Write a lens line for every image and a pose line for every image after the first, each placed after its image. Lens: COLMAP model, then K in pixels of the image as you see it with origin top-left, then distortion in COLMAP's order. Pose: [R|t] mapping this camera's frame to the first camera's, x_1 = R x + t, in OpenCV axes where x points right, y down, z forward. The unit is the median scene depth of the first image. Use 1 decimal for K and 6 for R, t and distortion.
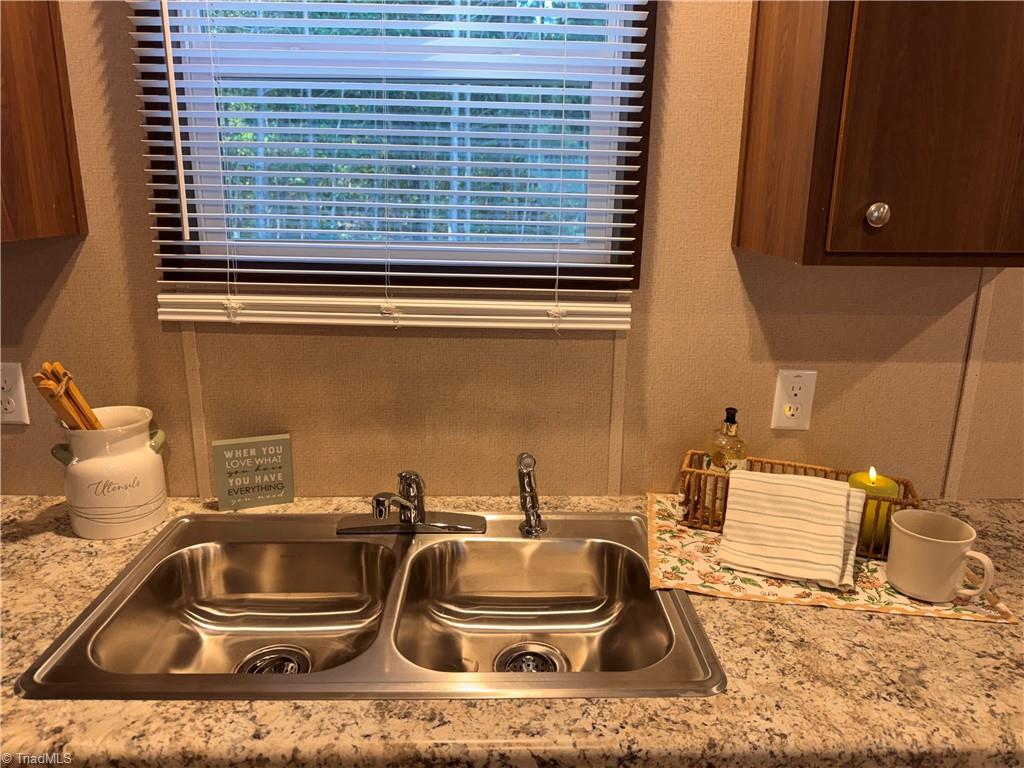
lens RADIAL K [[734.2, 0, 514.9], [0, 734.2, 382.9], [0, 0, 1]] dist [-0.007140, -0.004702]
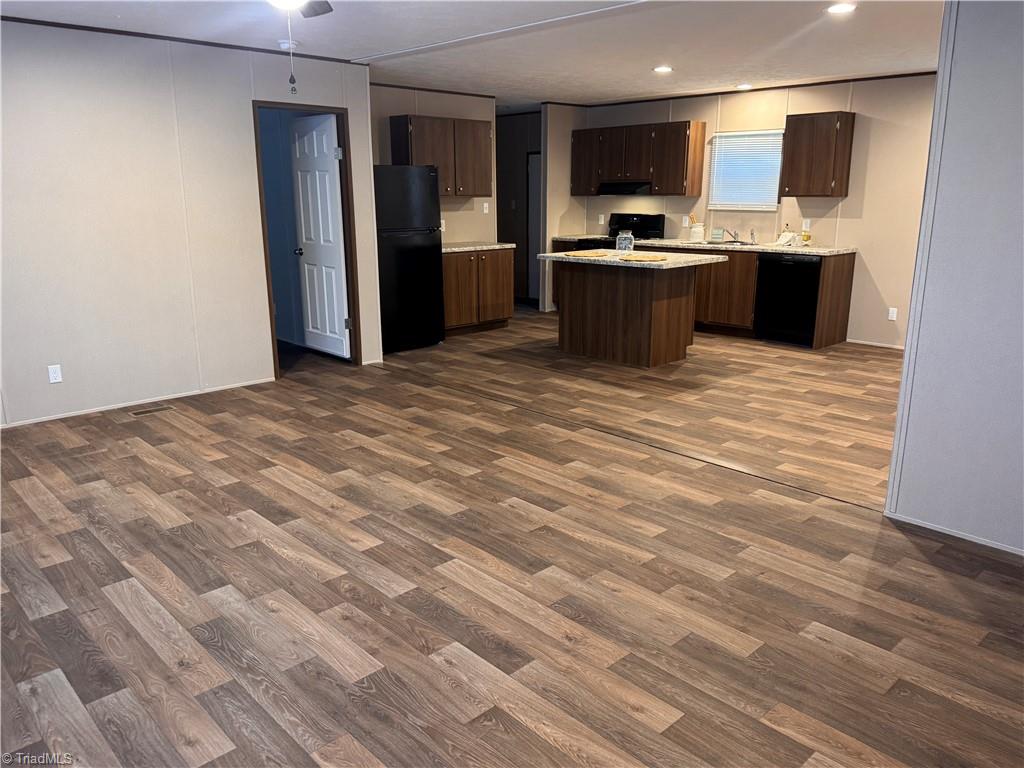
lens RADIAL K [[777.9, 0, 513.5], [0, 777.9, 384.7], [0, 0, 1]] dist [0.028150, -0.012519]
pose [[0.659762, 0.162137, -0.733775, 3.802031], [-0.186179, 0.981272, 0.049425, 1.459888], [0.728047, 0.104005, 0.677592, -4.916035]]
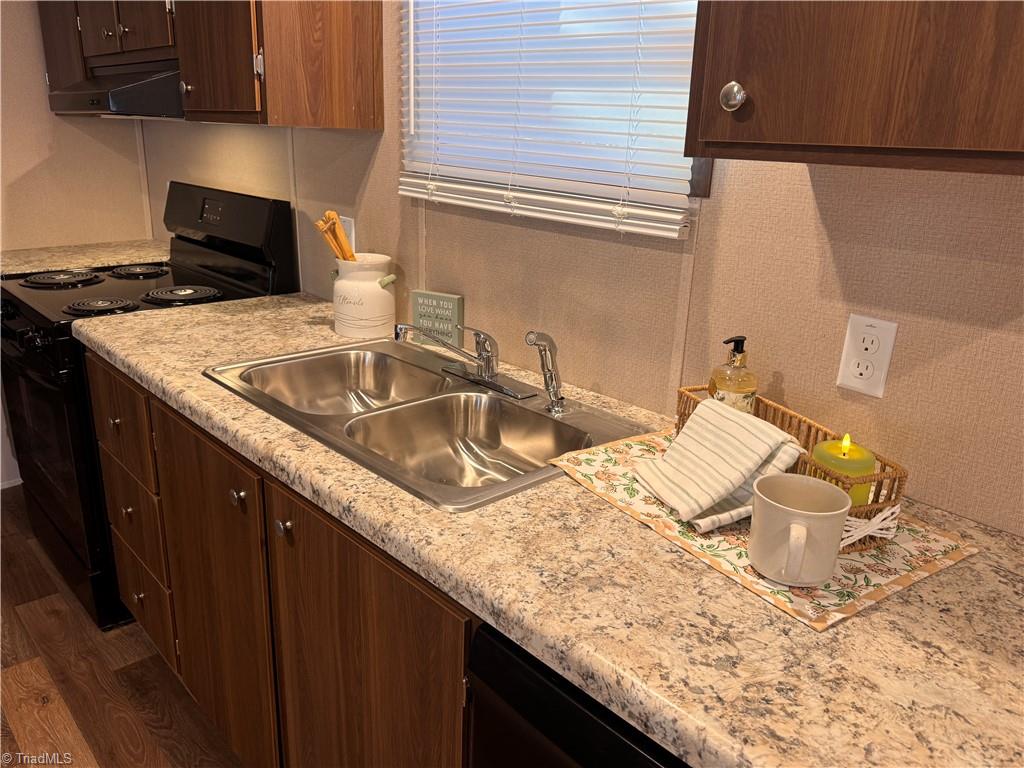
lens RADIAL K [[777.9, 0, 511.2], [0, 777.9, 383.5], [0, 0, 1]] dist [0.028150, -0.012519]
pose [[0.661962, 0.238229, -0.710671, 0.826831], [-0.224956, 0.967581, 0.114812, 0.046395], [0.714983, 0.083869, 0.694093, 0.146482]]
